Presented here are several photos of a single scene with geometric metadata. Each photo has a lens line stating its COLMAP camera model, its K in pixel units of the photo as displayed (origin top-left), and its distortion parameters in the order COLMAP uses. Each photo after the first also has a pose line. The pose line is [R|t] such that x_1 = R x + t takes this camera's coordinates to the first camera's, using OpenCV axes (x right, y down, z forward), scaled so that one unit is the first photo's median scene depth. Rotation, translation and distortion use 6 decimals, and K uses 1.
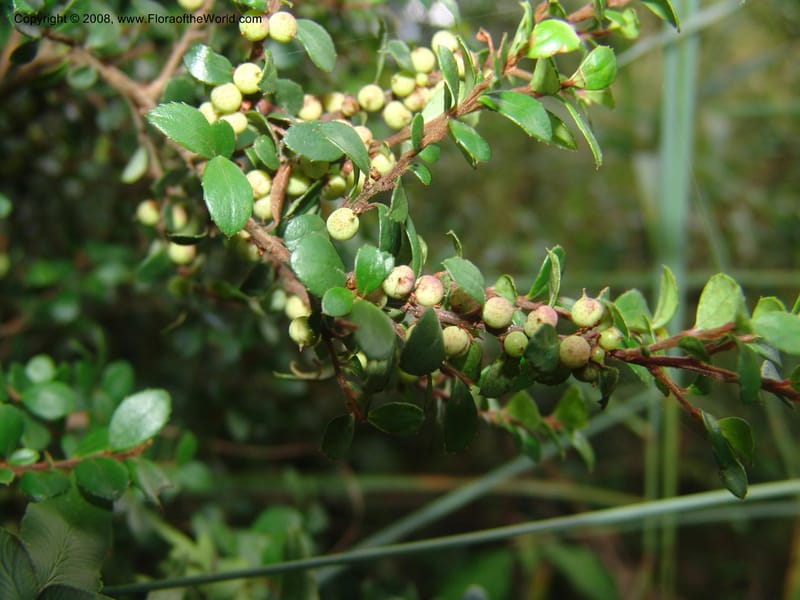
lens RADIAL K [[1011.5, 0, 400.0], [0, 1011.5, 300.0], [0, 0, 1]] dist [-0.224844, 0.017981]
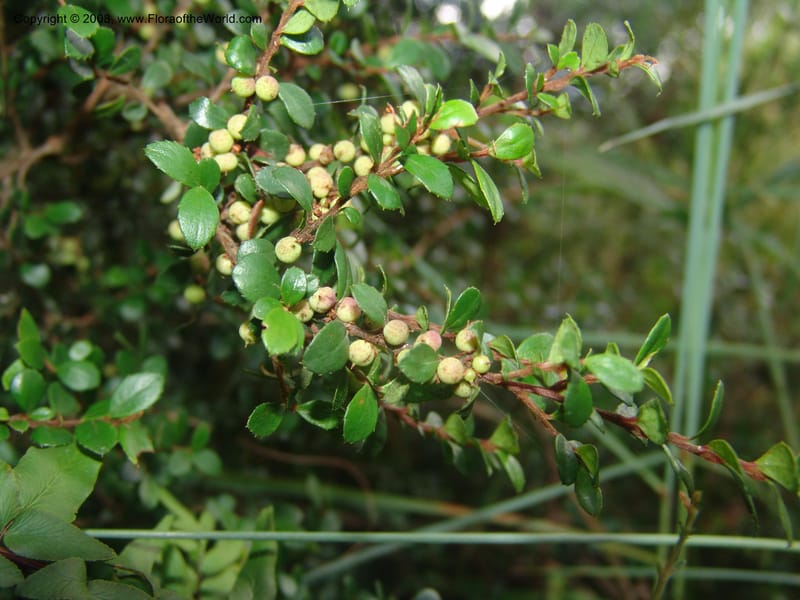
lens RADIAL K [[1011.5, 0, 400.0], [0, 1011.5, 300.0], [0, 0, 1]] dist [-0.224844, 0.017981]
pose [[0.985892, 0.106926, -0.128776, 0.251393], [-0.112875, 0.992812, -0.039796, 0.021107], [0.123595, 0.053771, 0.990875, -0.219179]]
